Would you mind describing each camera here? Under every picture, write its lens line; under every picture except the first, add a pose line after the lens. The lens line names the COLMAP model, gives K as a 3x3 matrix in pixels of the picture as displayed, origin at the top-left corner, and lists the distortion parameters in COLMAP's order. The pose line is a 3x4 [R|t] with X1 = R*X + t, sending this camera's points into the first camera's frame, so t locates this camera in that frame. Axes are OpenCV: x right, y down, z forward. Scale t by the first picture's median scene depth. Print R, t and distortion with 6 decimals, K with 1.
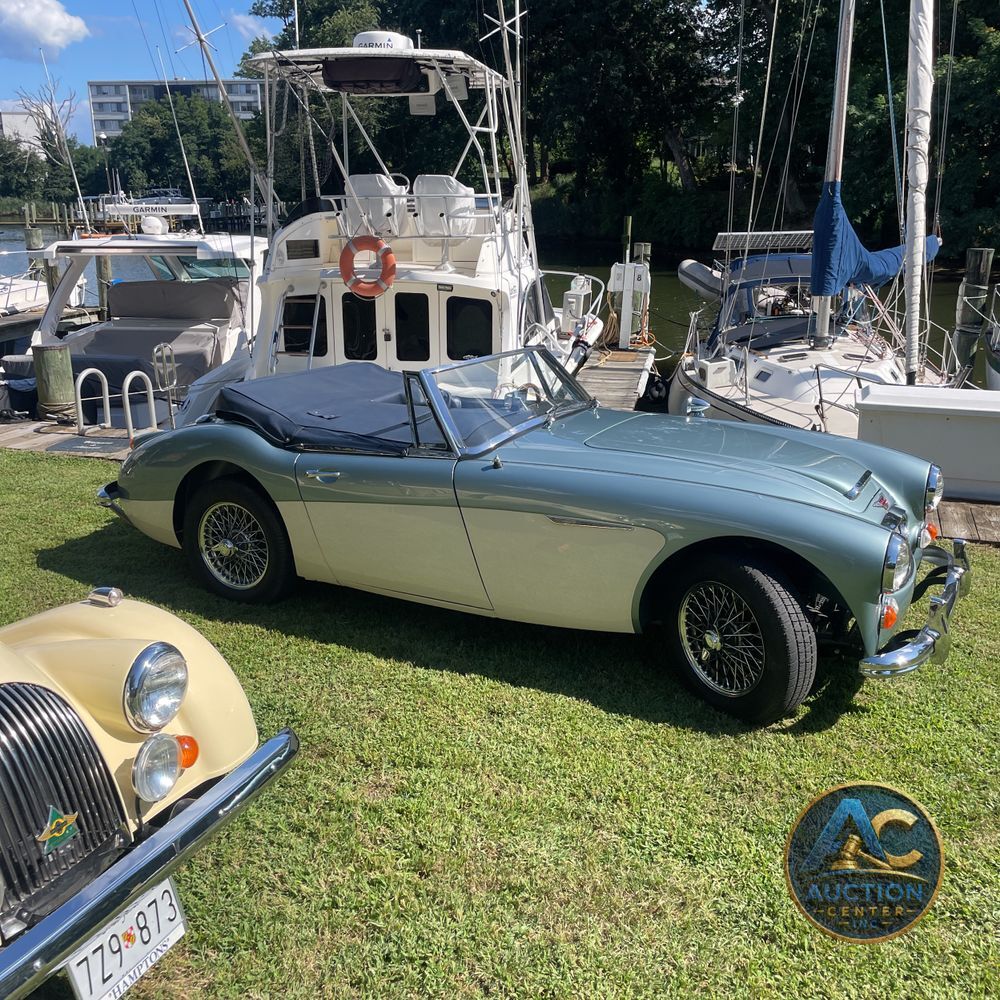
lens RADIAL K [[1005.3, 0, 500.0], [0, 1005.3, 500.0], [0, 0, 1]] dist [0.074049, -0.102781]
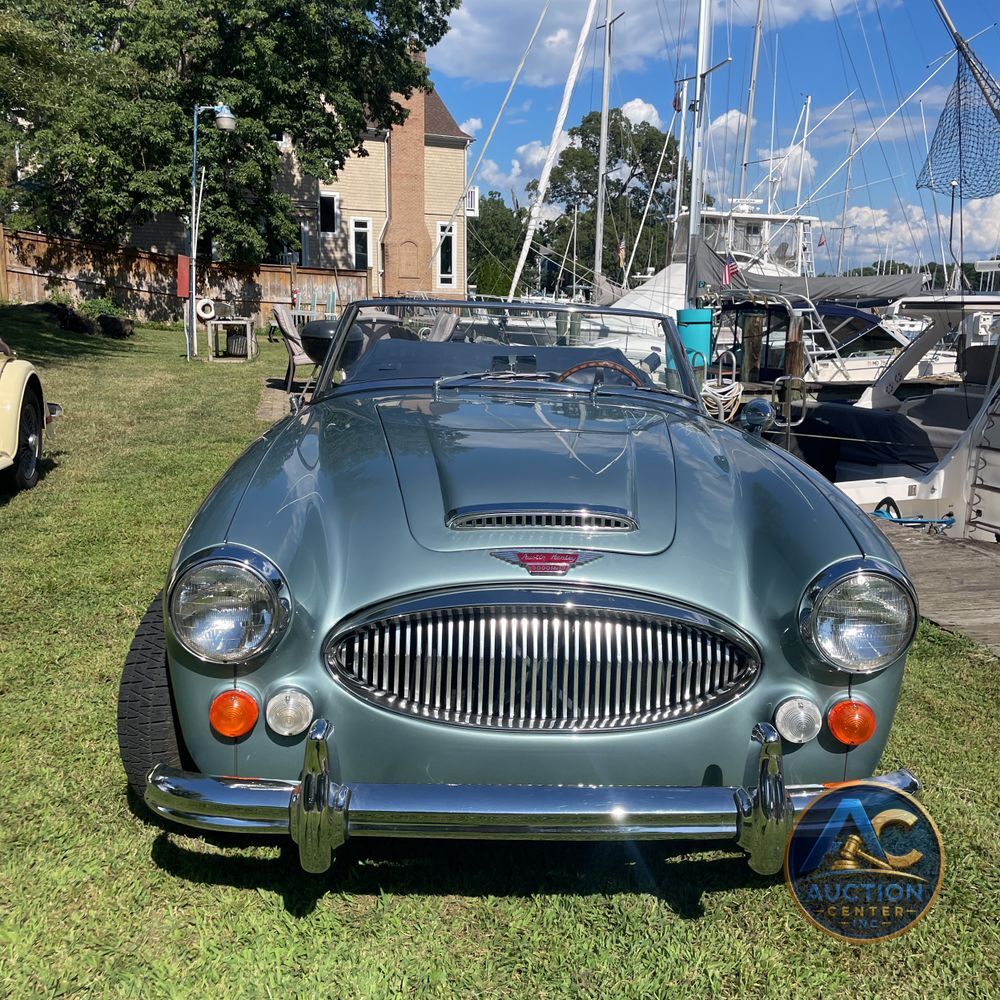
lens RADIAL K [[999.1, 0, 497.6], [0, 999.1, 498.6], [0, 0, 1]] dist [0.061805, -0.093175]
pose [[0.500139, 0.175620, -0.847950, 0.264201], [-0.258462, 0.964858, 0.047386, -0.017622], [0.826474, 0.195463, 0.527954, 0.253104]]
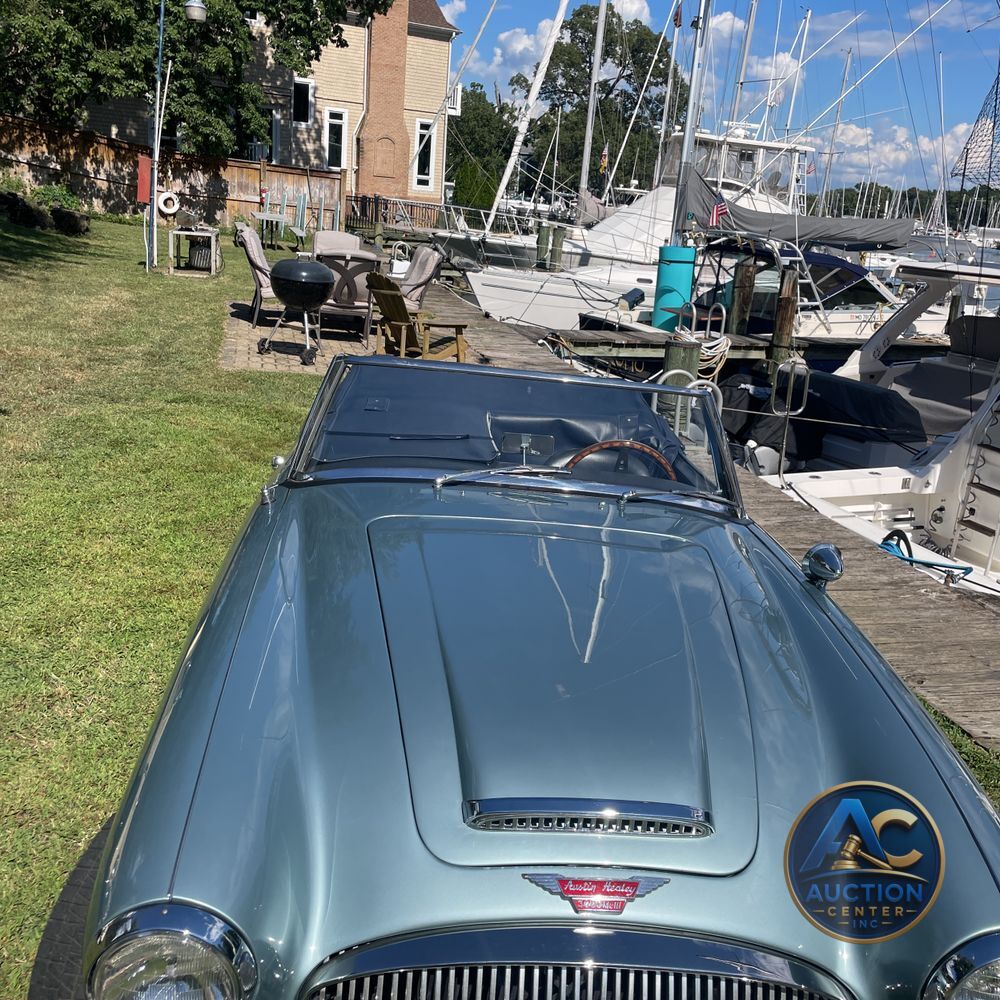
lens RADIAL K [[1005.3, 0, 500.0], [0, 1005.3, 500.0], [0, 0, 1]] dist [0.074049, -0.102781]
pose [[0.519839, 0.280165, -0.807016, 0.218903], [-0.315755, 0.940806, 0.123218, -0.055144], [0.793767, 0.190766, 0.577531, 0.255935]]
